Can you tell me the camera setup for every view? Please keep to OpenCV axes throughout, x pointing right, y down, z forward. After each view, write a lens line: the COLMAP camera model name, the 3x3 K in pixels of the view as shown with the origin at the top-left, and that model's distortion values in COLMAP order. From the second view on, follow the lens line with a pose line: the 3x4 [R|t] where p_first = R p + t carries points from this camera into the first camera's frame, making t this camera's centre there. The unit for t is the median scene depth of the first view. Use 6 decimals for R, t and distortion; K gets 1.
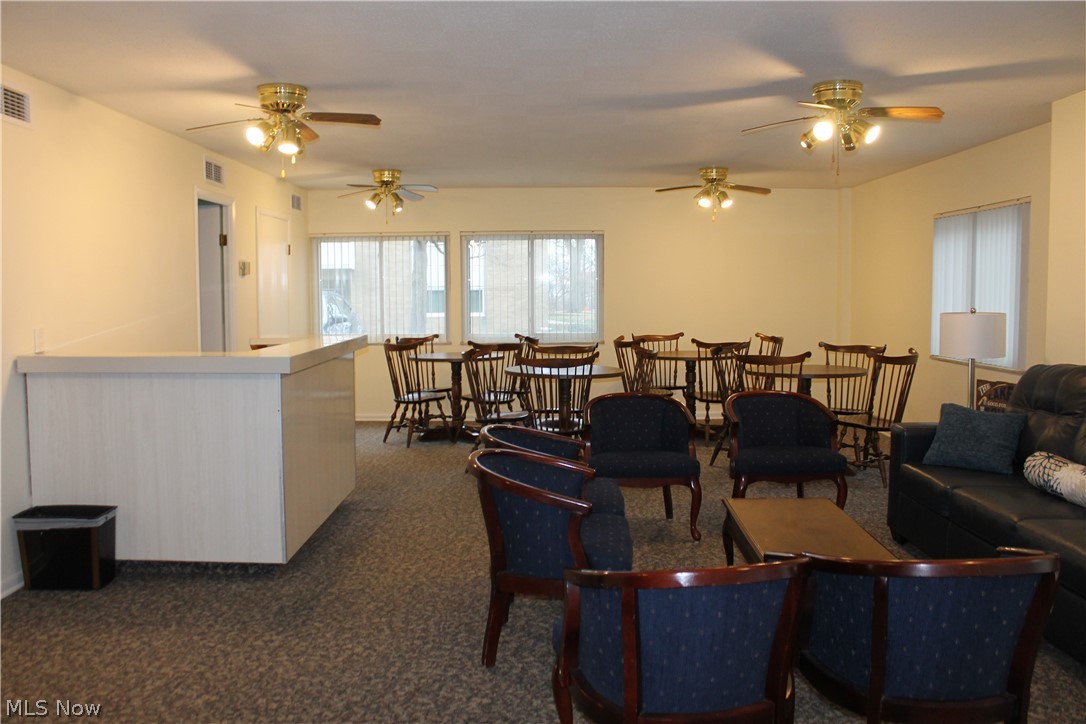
lens RADIAL K [[900.2, 0, 527.0], [0, 900.2, 363.0], [0, 0, 1]] dist [-0.174330, 0.157619]
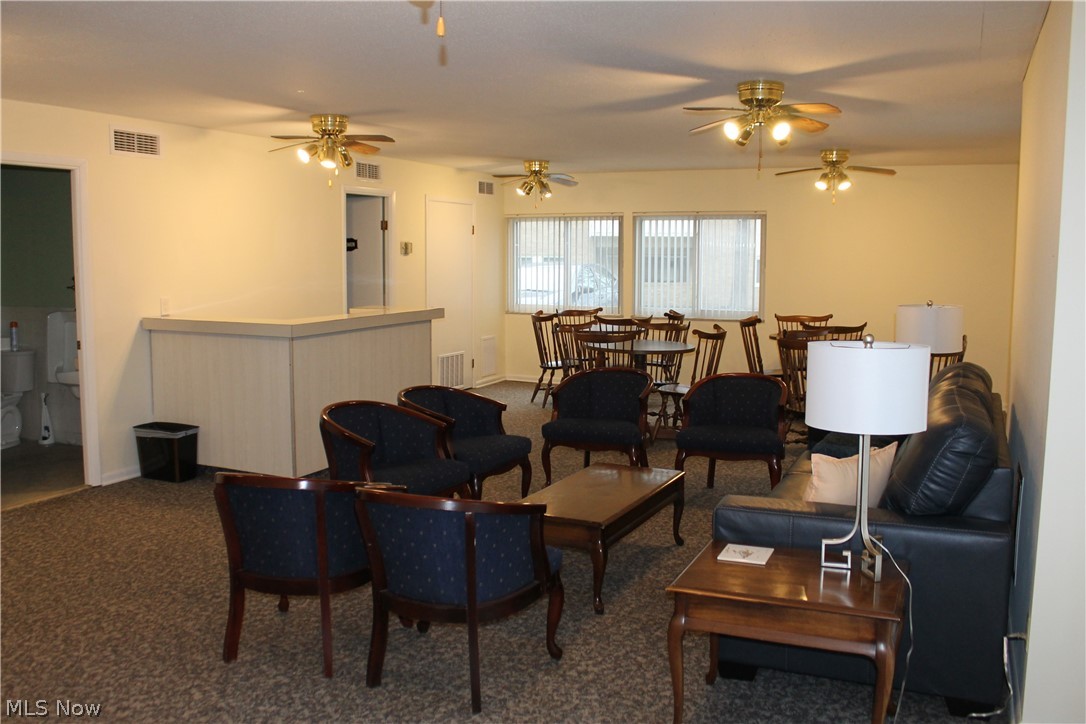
lens RADIAL K [[900.2, 0, 527.0], [0, 900.2, 363.0], [0, 0, 1]] dist [-0.174330, 0.157619]
pose [[0.914248, 0.054523, -0.401471, 0.340393], [-0.039332, 0.998167, 0.045990, -0.014294], [0.403242, -0.026256, 0.914717, -0.052519]]
